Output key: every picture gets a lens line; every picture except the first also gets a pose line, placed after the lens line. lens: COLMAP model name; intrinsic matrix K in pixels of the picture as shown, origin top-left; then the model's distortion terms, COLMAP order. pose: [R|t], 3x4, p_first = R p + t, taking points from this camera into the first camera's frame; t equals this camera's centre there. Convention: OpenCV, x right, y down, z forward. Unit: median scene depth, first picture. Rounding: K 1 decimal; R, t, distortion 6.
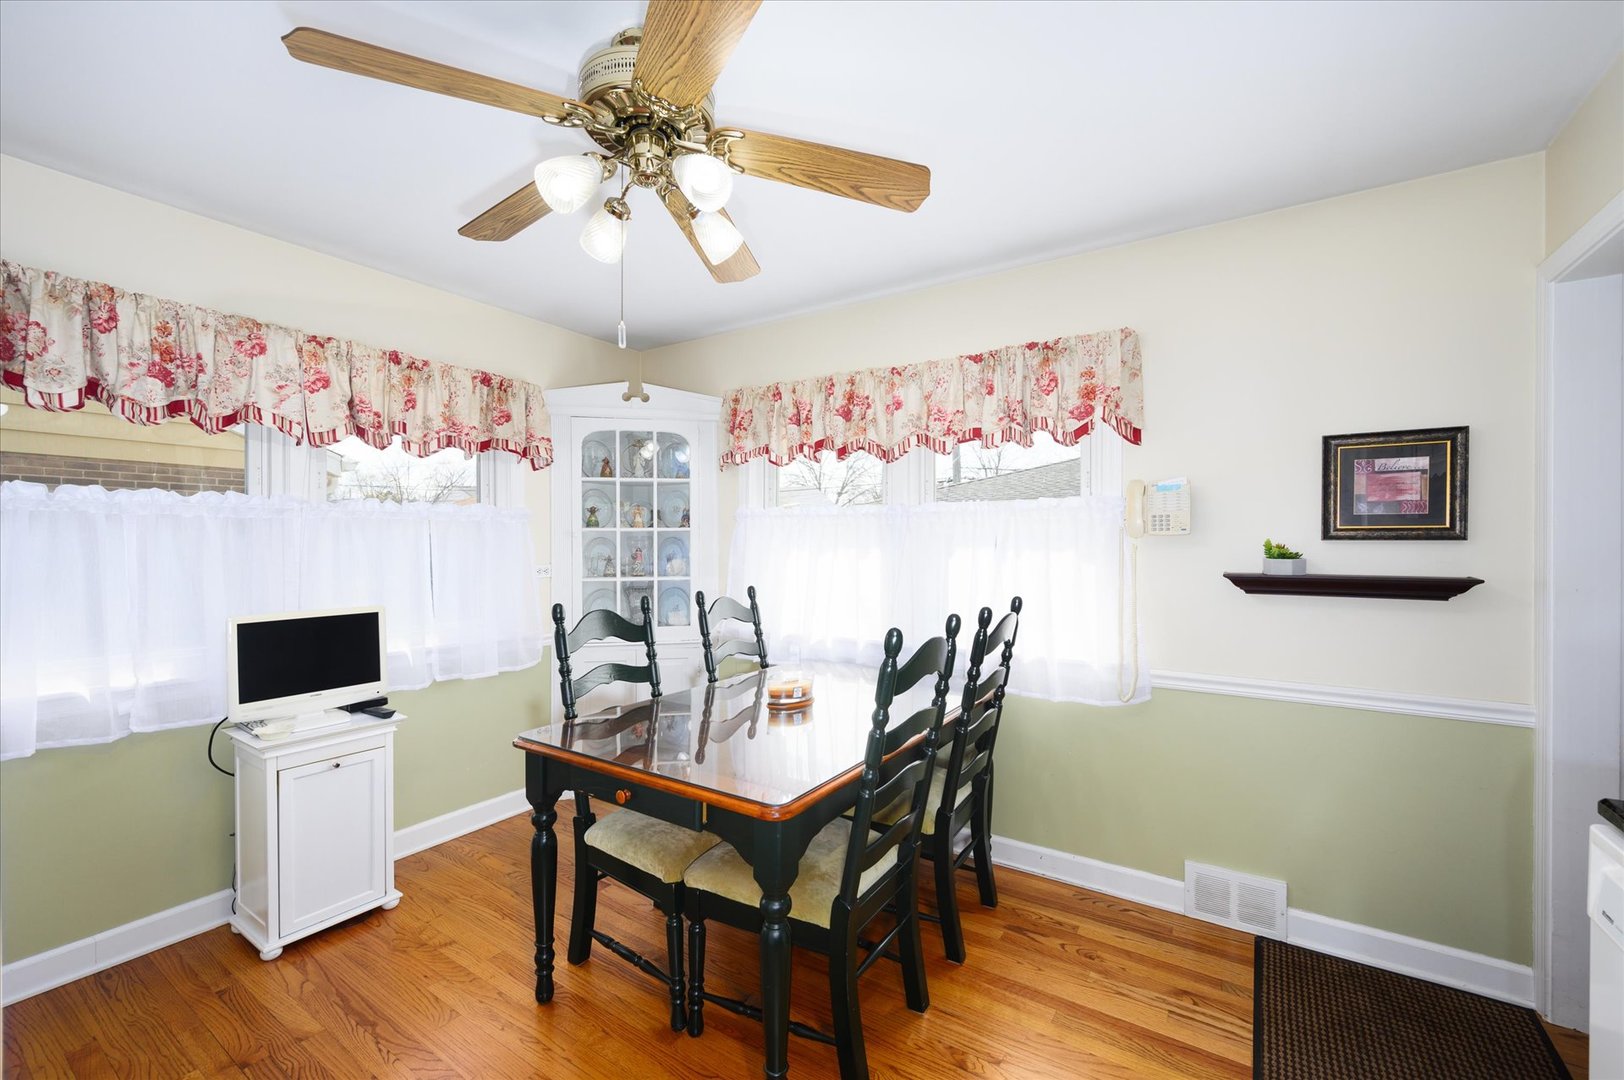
lens RADIAL K [[669.7, 0, 812.7], [0, 669.7, 544.2], [0, 0, 1]] dist [-0.011769, -0.000595]
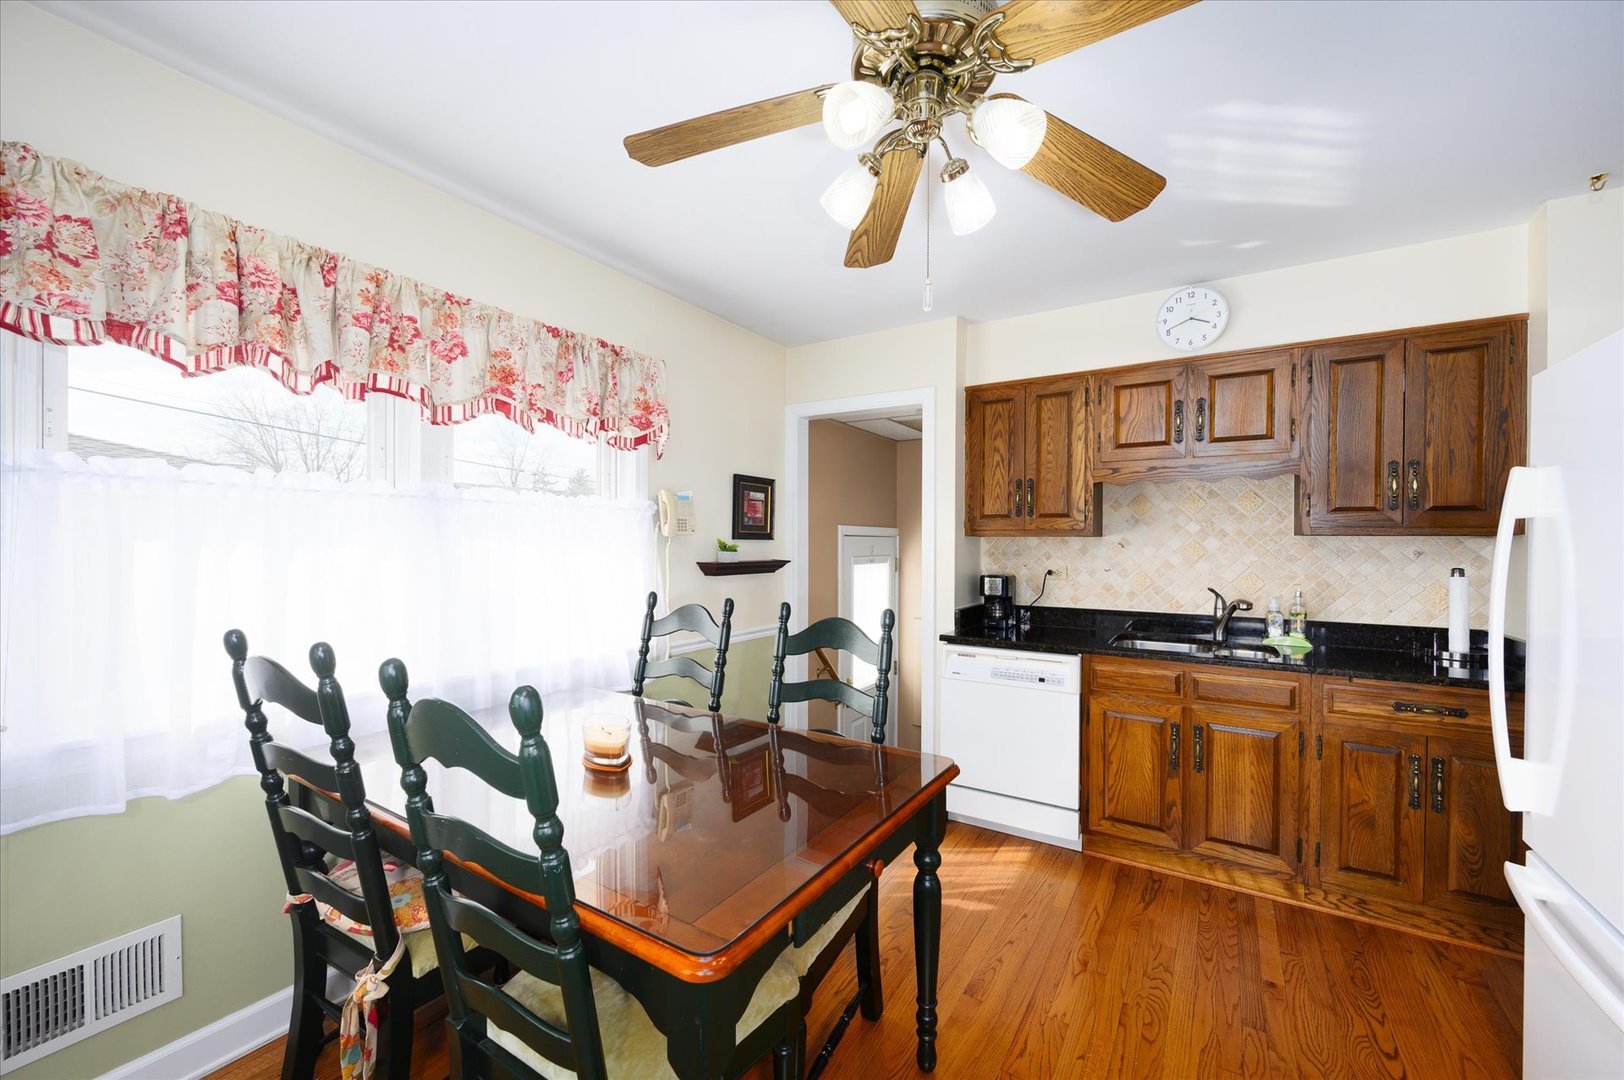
lens RADIAL K [[636.8, 0, 840.4], [0, 636.8, 546.2], [0, 0, 1]] dist [0.002295, 0.000055]
pose [[-0.043876, -0.007526, 0.999009, -0.740381], [-0.005232, 0.999960, 0.007303, -0.001587], [-0.999023, -0.004907, -0.043914, 0.781473]]
